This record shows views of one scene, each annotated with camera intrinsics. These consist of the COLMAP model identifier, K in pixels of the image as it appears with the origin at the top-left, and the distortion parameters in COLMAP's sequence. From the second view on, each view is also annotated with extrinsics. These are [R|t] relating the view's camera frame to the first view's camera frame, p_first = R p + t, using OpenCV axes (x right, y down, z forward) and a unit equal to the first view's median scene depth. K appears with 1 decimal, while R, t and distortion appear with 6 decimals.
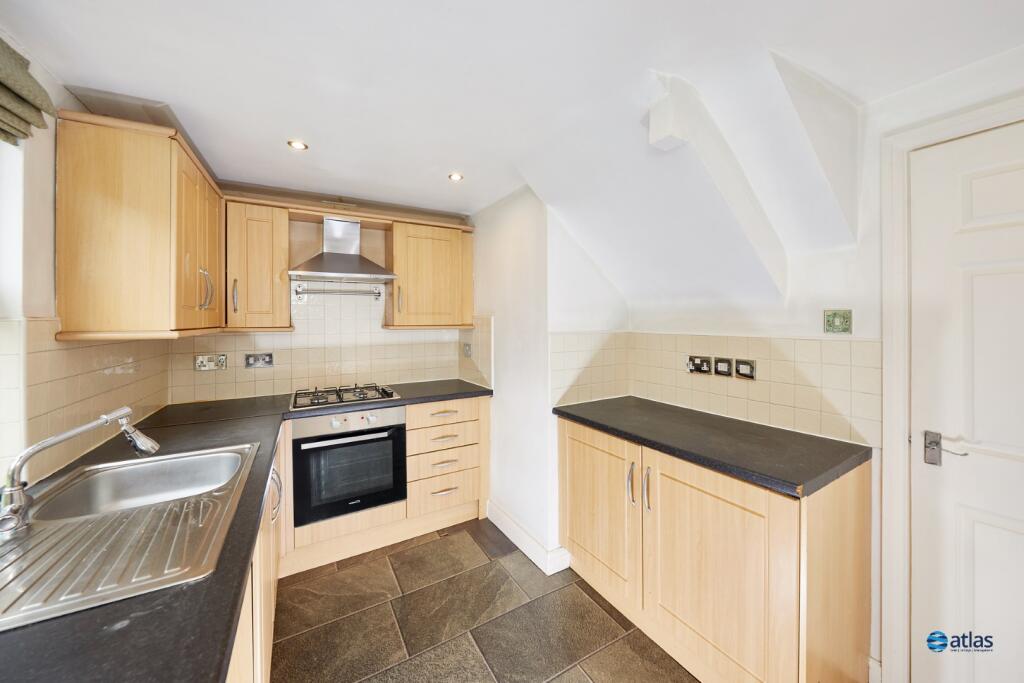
lens RADIAL K [[389.4, 0, 513.2], [0, 389.4, 321.6], [0, 0, 1]] dist [0.017241, 0.000021]
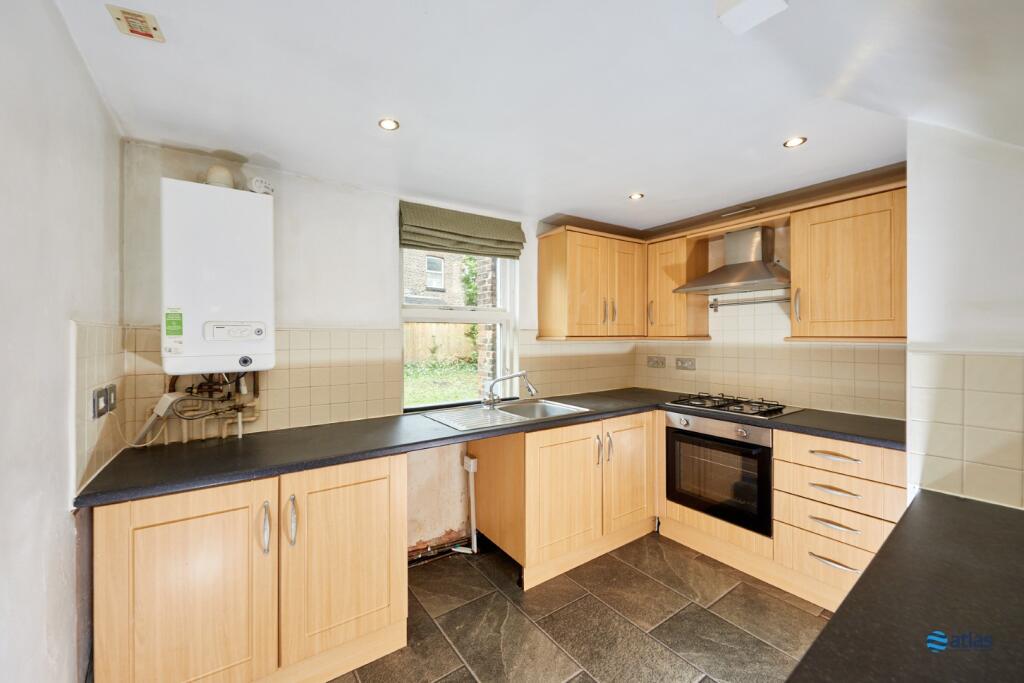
lens RADIAL K [[400.4, 0, 512.0], [0, 400.4, 341.5], [0, 0, 1]] dist [0.068795, 0.000009]
pose [[0.118758, 0.023050, -0.992656, 0.613003], [0.001408, 0.999726, 0.023383, -0.001741], [0.992922, -0.004175, 0.118693, 0.349909]]
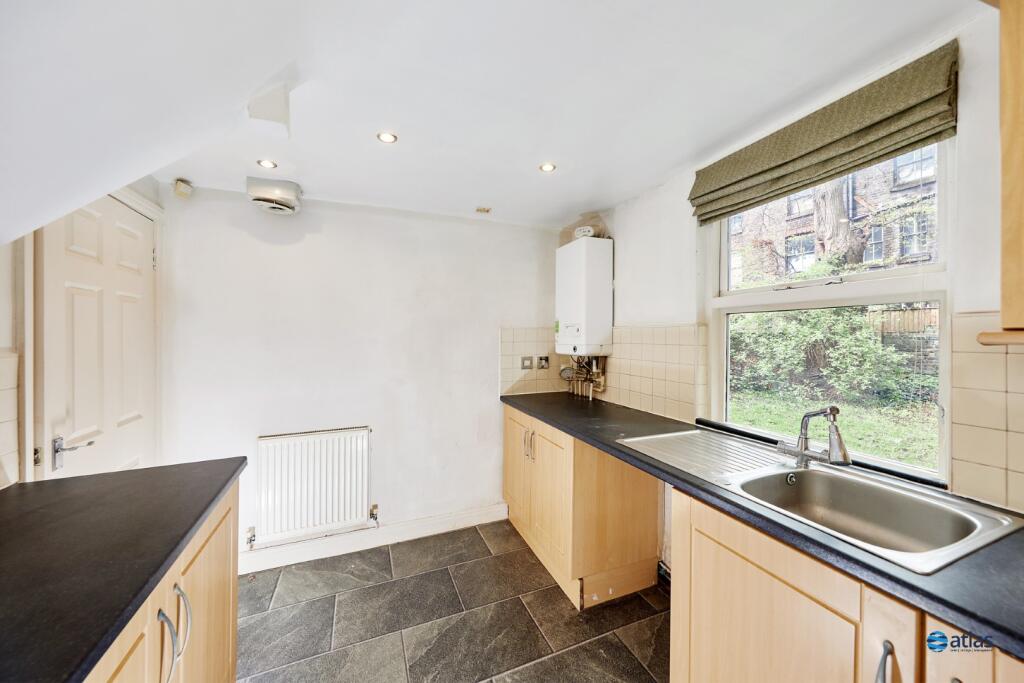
lens RADIAL K [[359.7, 0, 510.6], [0, 359.7, 336.7], [0, 0, 1]] dist [-0.030593, -0.000012]
pose [[-0.993462, 0.016369, 0.112982, -0.698788], [0.016307, 0.999866, -0.001474, 0.025624], [-0.112991, 0.000378, -0.993596, 1.493903]]
